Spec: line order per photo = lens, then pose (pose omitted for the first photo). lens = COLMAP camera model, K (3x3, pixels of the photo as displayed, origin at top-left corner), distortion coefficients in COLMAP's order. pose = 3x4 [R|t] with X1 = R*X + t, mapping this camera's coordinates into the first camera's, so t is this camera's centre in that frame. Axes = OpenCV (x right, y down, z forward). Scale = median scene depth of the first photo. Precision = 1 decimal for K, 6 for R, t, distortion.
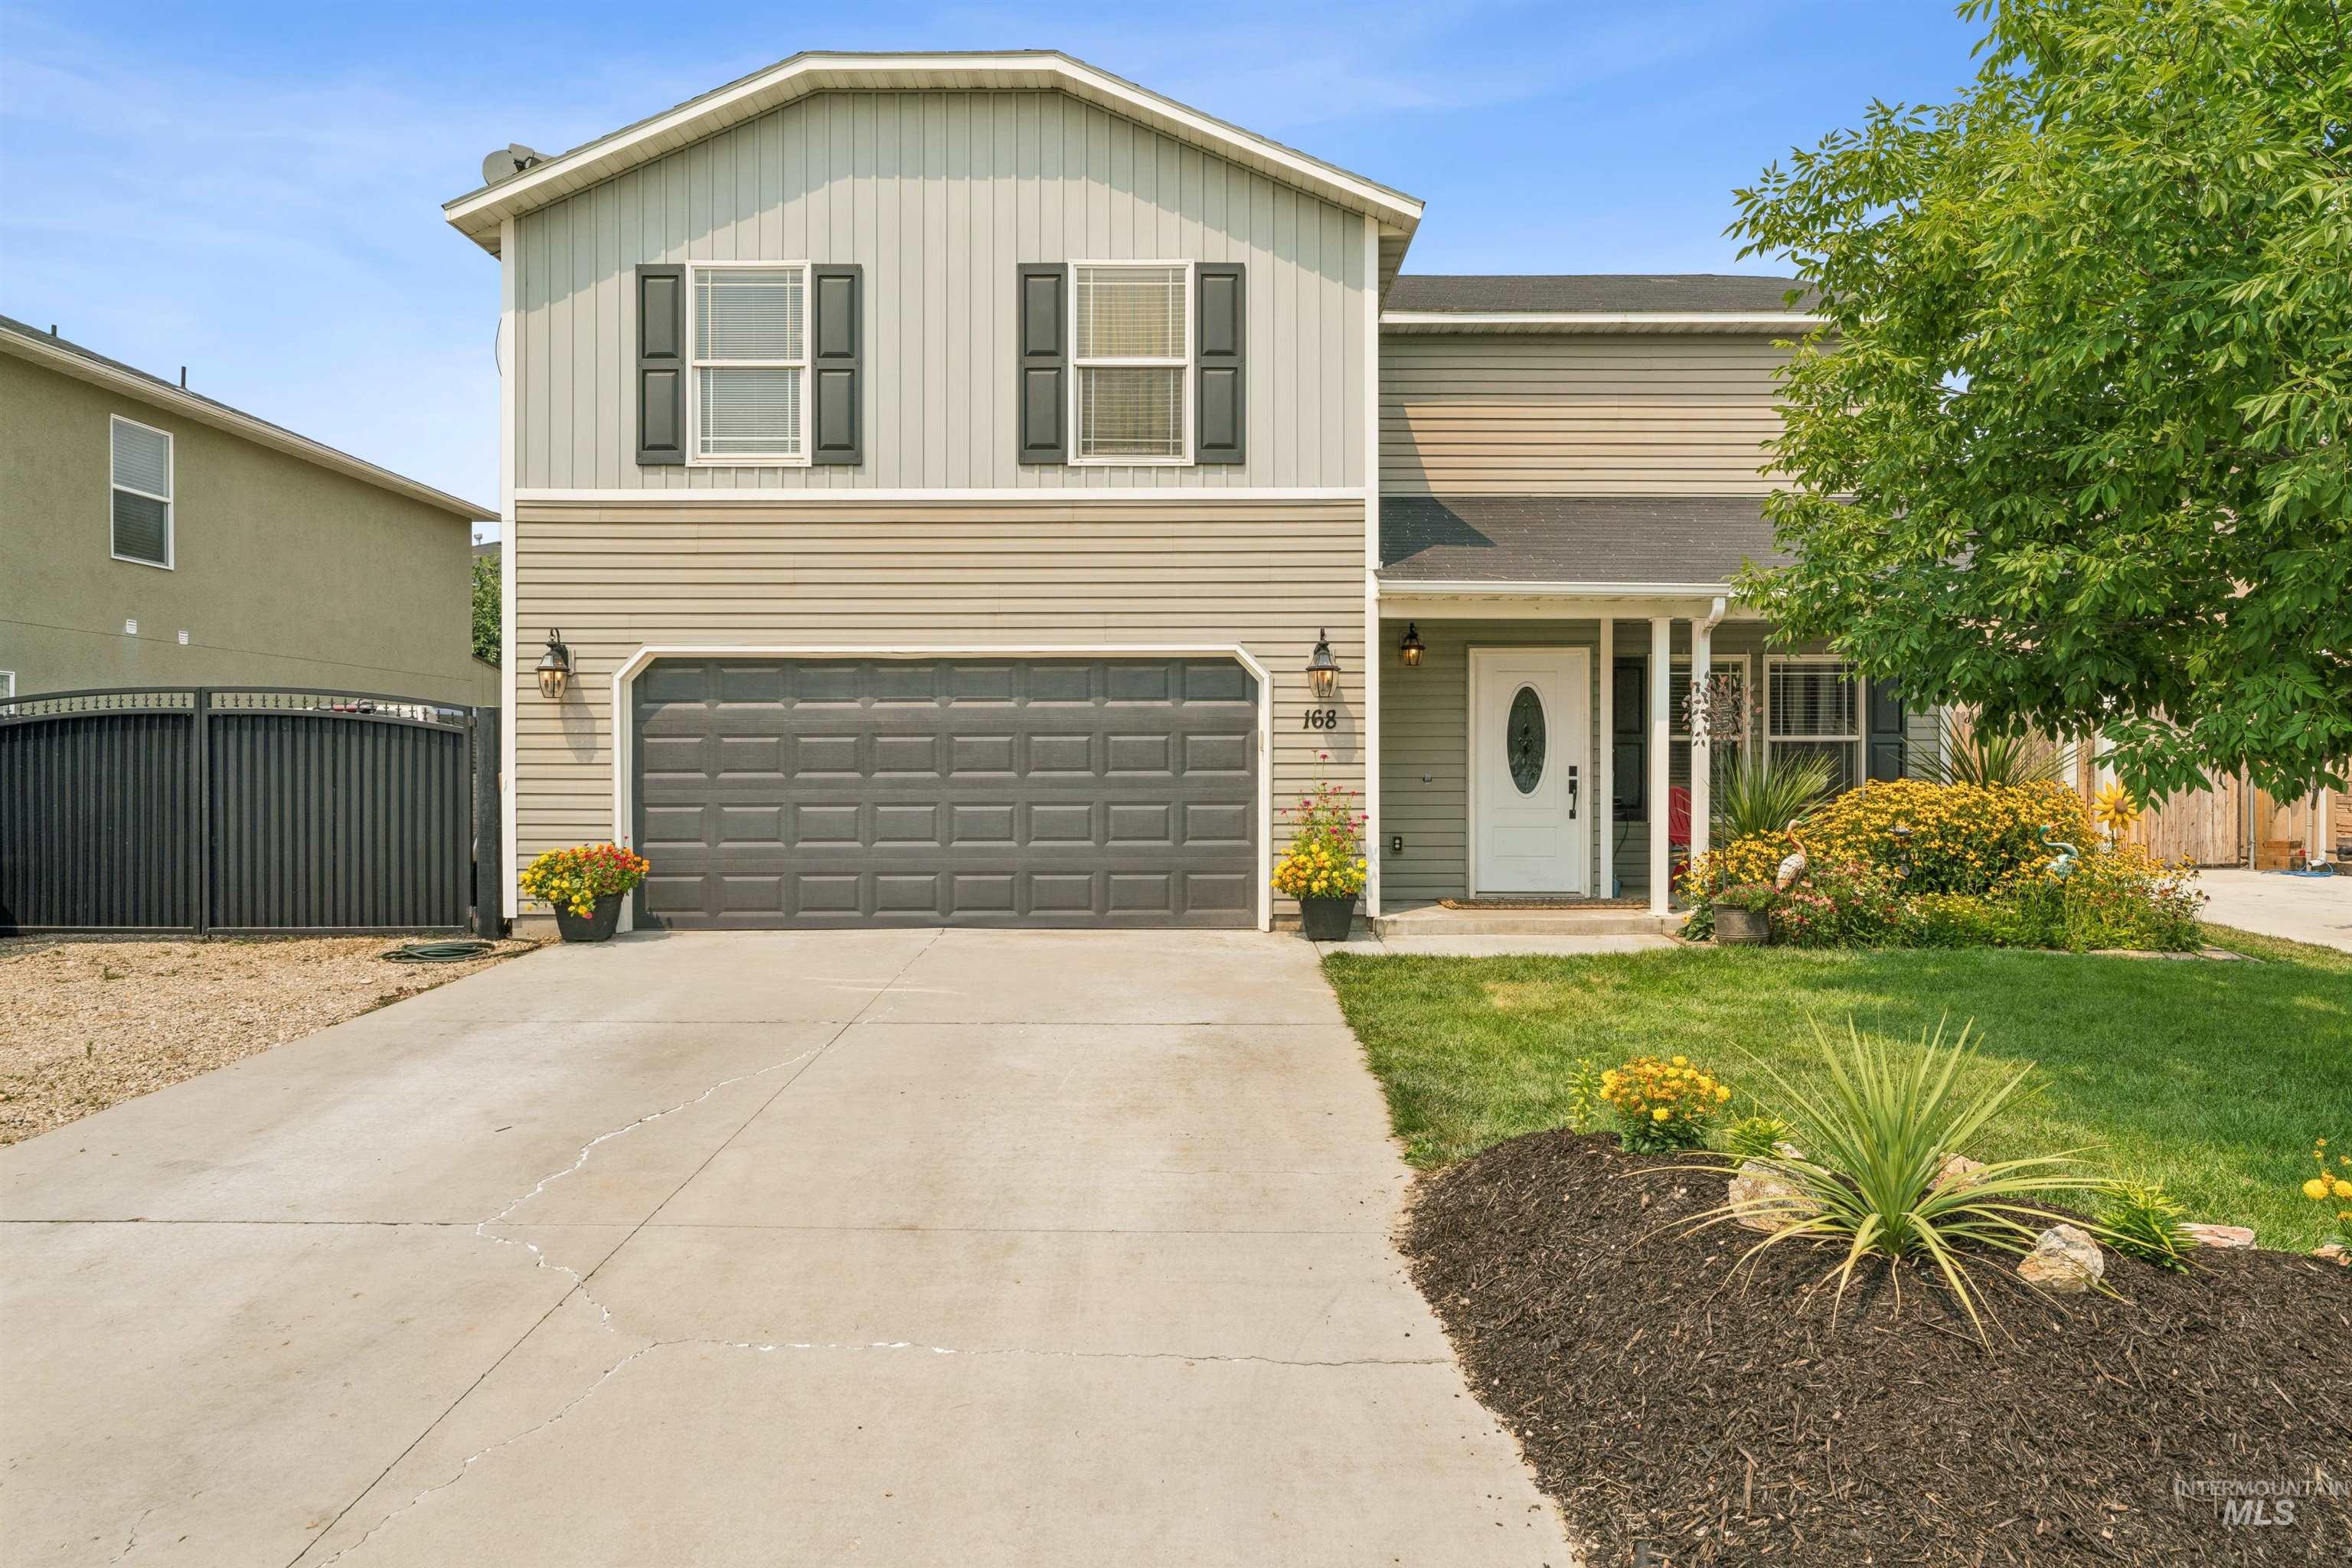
lens RADIAL K [[1593.1, 0, 1176.0], [0, 1593.1, 784.0], [0, 0, 1]] dist [-0.000929, -0.000269]
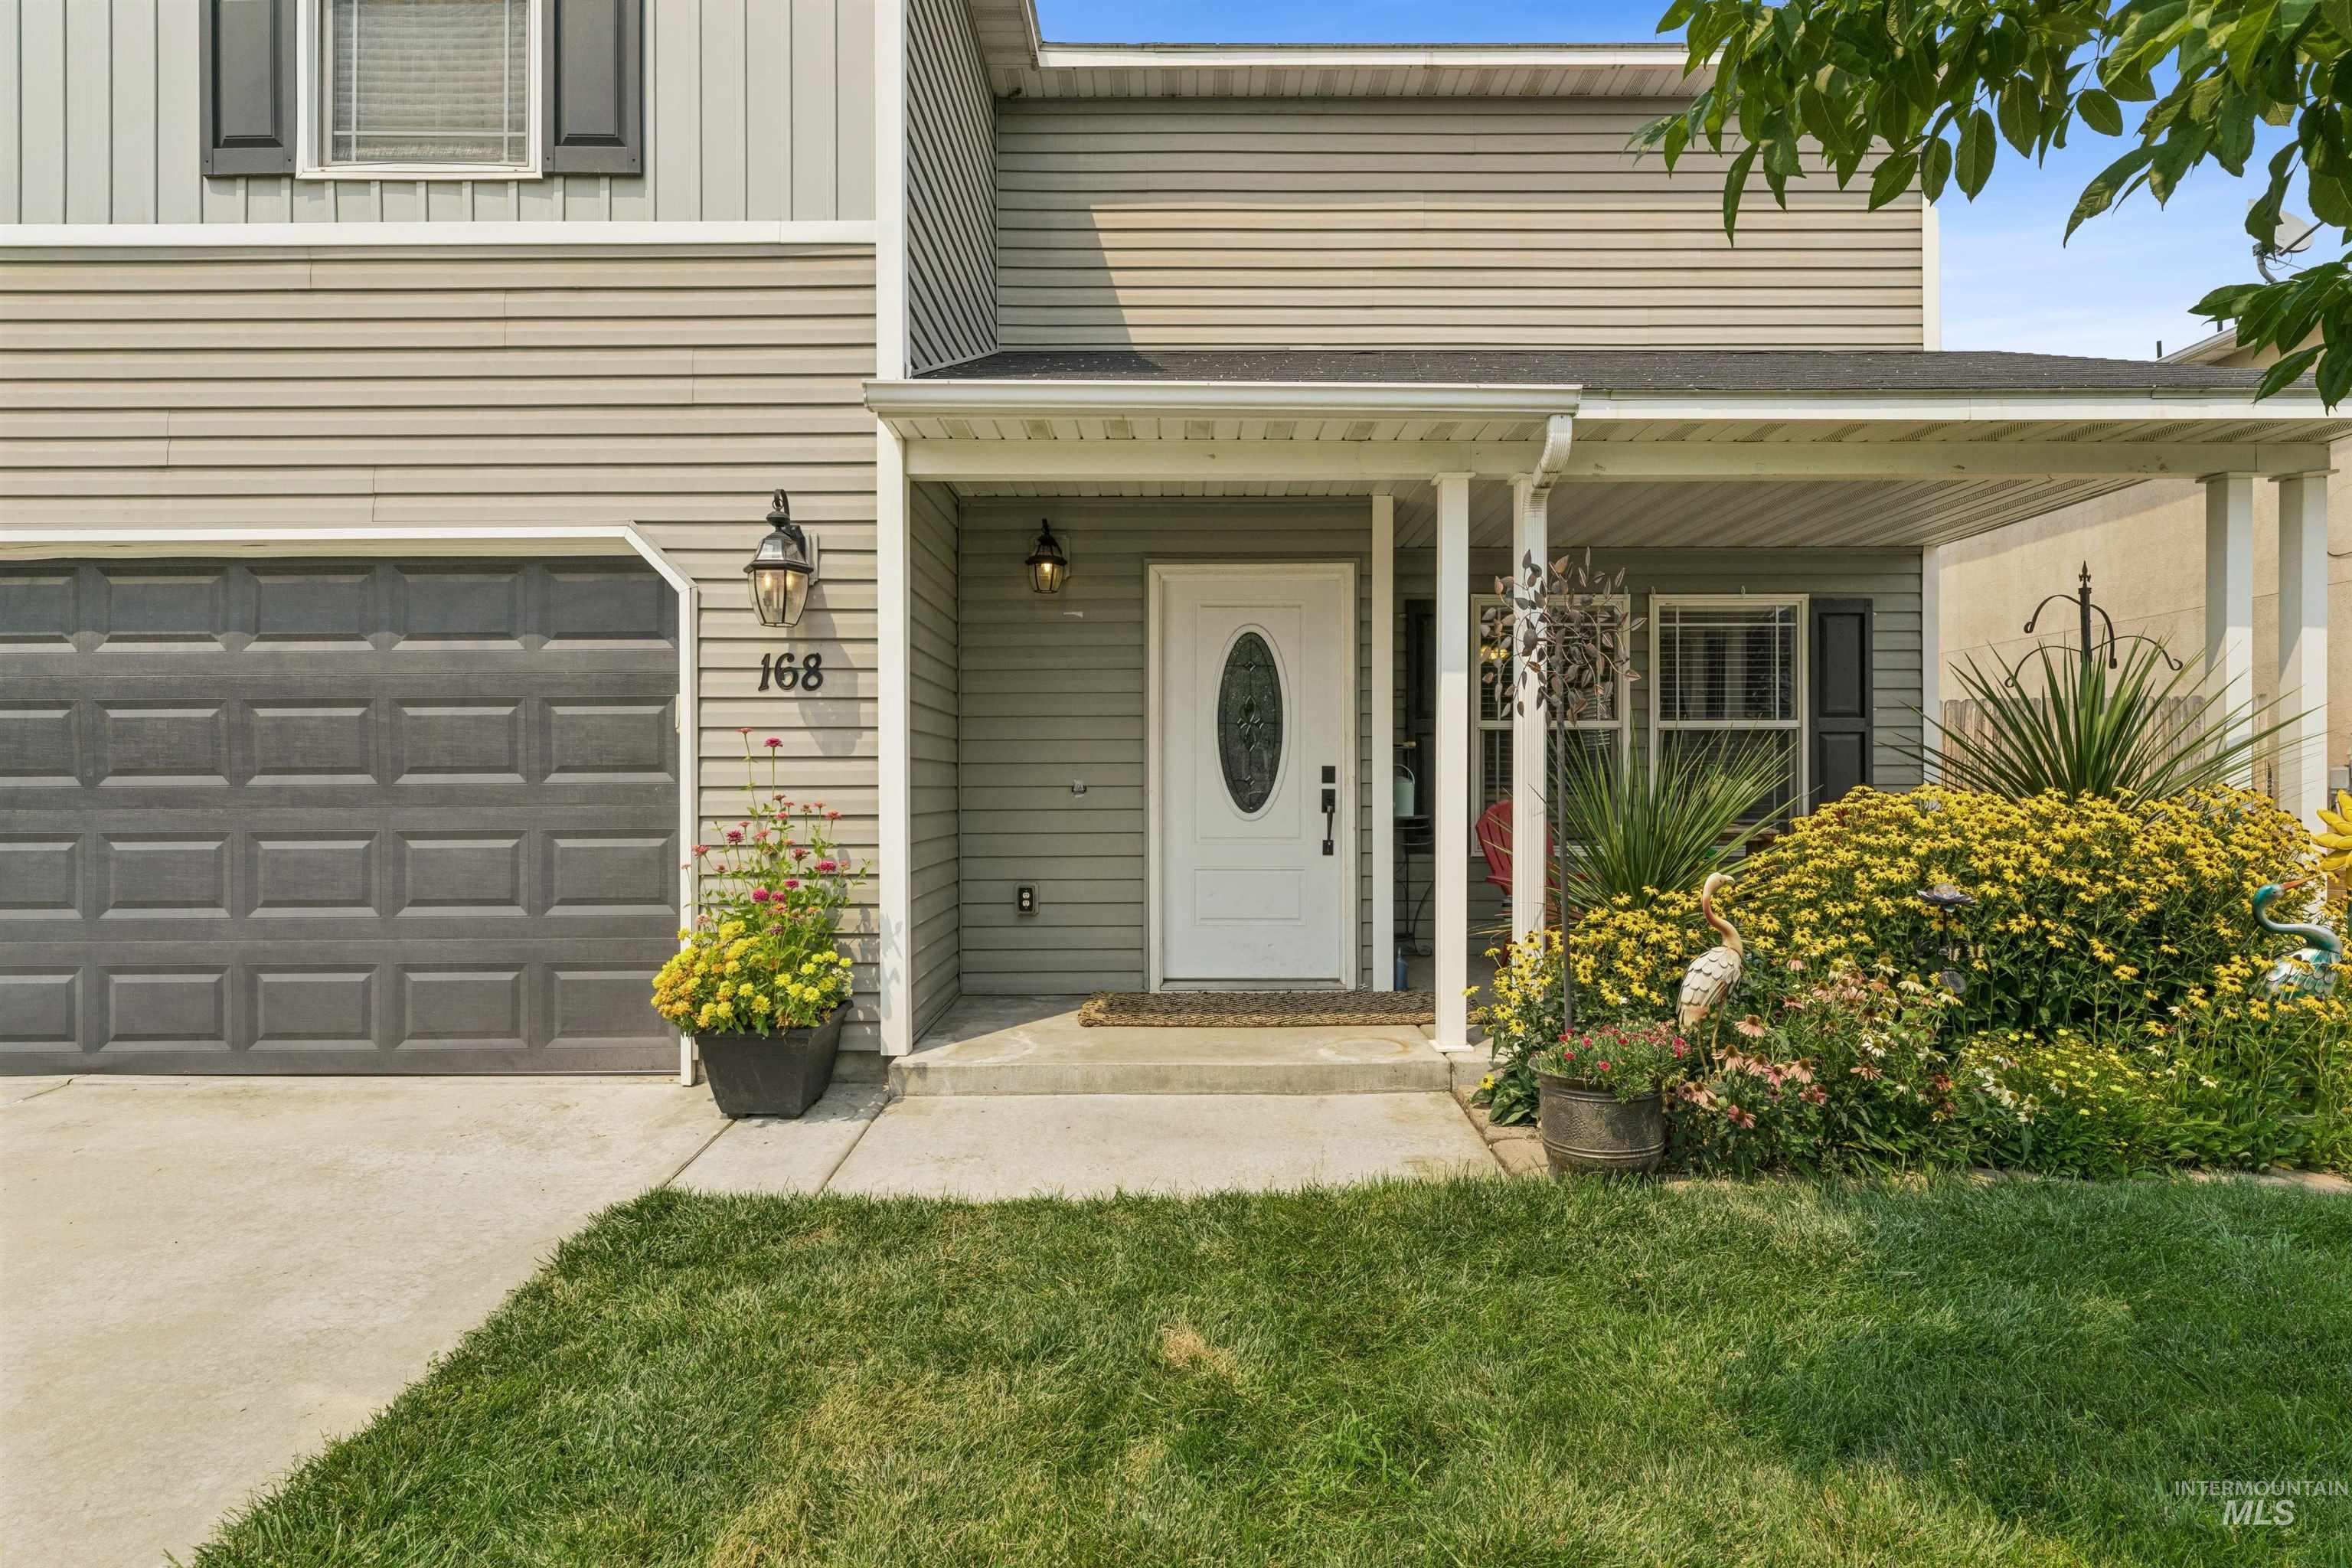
lens RADIAL K [[1210.4, 0, 1211.1], [0, 1210.4, 796.2], [0, 0, 1]] dist [-0.001014, -0.000671]
pose [[0.999988, -0.002295, 0.004410, 0.224518], [0.002296, 0.999997, -0.000196, -0.000097], [-0.004409, 0.000206, 0.999990, 0.607635]]
